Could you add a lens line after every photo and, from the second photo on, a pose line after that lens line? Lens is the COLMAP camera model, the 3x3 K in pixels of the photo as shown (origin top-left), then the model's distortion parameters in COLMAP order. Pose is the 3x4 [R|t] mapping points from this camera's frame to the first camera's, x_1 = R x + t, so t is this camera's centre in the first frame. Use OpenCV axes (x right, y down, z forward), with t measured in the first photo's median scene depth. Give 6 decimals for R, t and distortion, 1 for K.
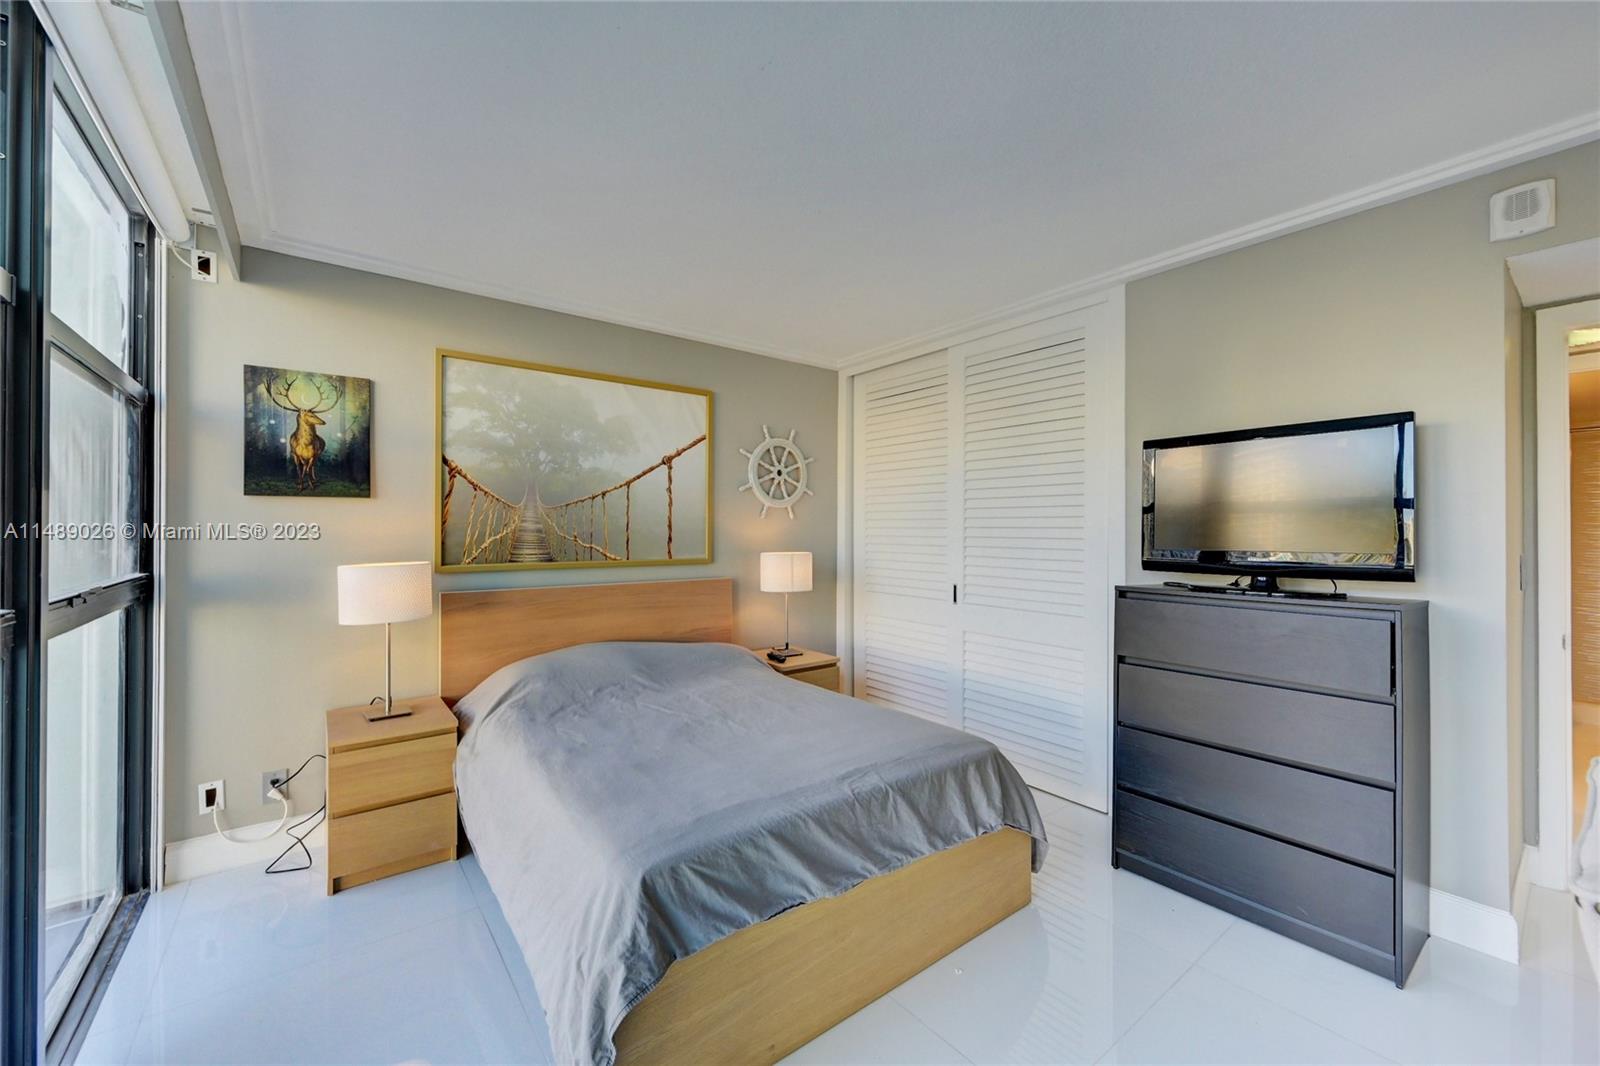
lens RADIAL K [[629.4, 0, 809.0], [0, 629.4, 523.9], [0, 0, 1]] dist [0.001596, 0.000081]
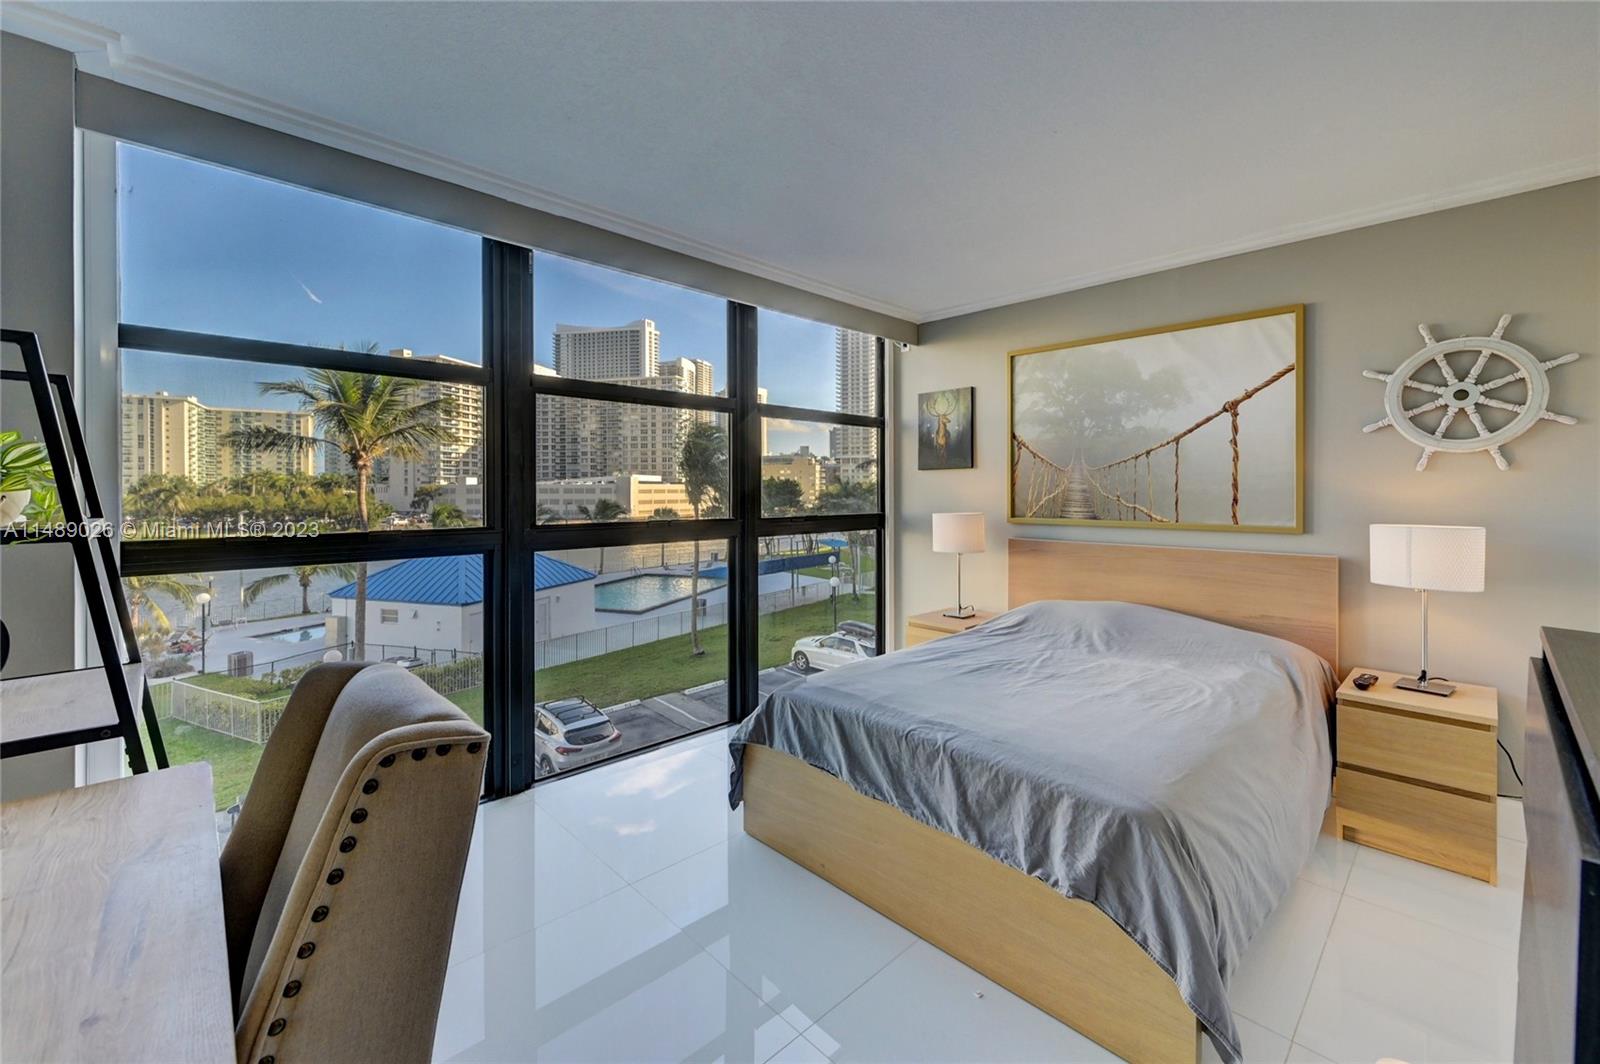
lens RADIAL K [[655.1, 0, 816.5], [0, 655.1, 491.6], [0, 0, 1]] dist [0.001570, 0.000184]
pose [[0.114582, -0.000310, -0.993414, 0.613043], [0.009208, 0.999957, 0.000750, 0.006764], [0.993371, -0.009234, 0.114580, 0.374397]]
